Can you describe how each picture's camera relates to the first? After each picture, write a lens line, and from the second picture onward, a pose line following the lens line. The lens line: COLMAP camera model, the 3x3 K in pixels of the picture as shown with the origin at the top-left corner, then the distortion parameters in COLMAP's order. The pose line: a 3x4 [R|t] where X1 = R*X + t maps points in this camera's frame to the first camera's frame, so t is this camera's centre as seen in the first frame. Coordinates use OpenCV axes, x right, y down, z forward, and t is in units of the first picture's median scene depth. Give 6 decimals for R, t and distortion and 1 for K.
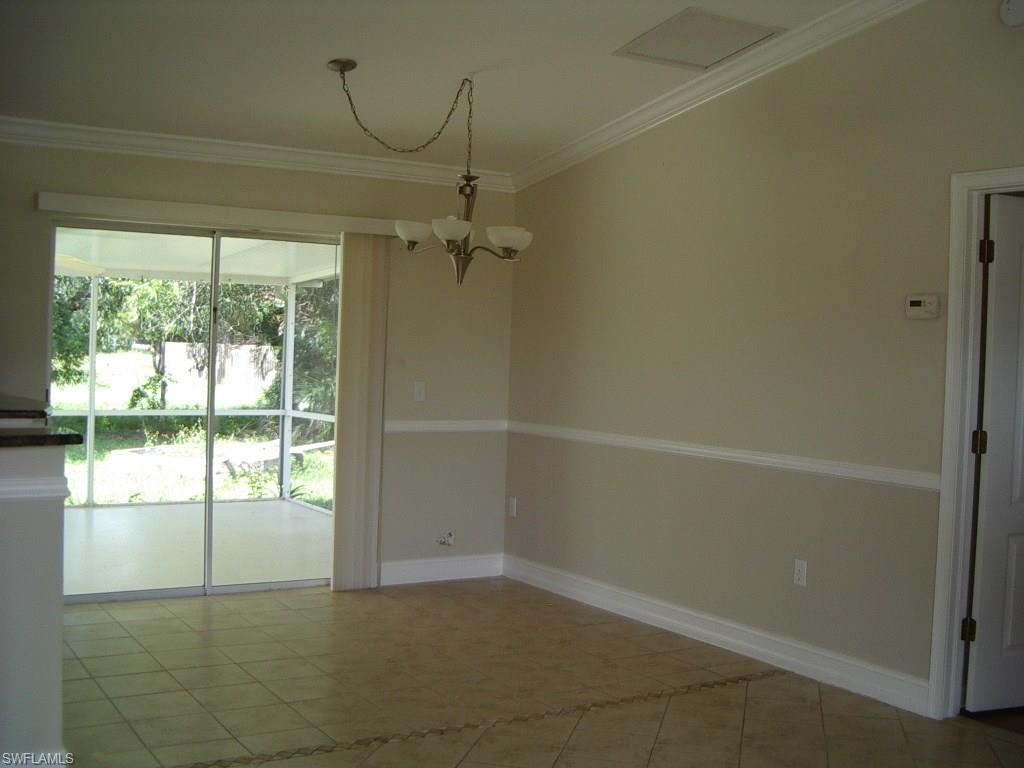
lens RADIAL K [[1136.9, 0, 510.6], [0, 1136.9, 346.8], [0, 0, 1]] dist [-0.198628, 0.011479]
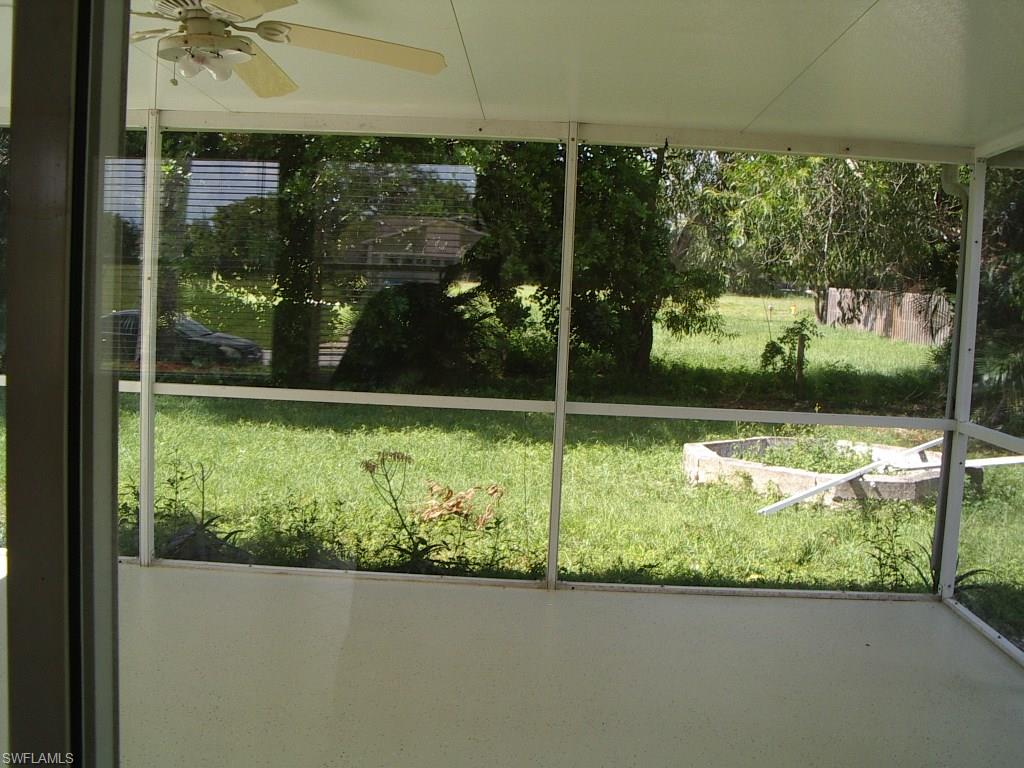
lens RADIAL K [[1219.8, 0, 514.9], [0, 1219.8, 380.1], [0, 0, 1]] dist [-0.271234, 0.262492]
pose [[0.846132, 0.059815, -0.529607, -0.039999], [-0.021526, 0.996707, 0.078179, 0.001573], [0.532539, -0.054750, 0.844633, 0.203394]]
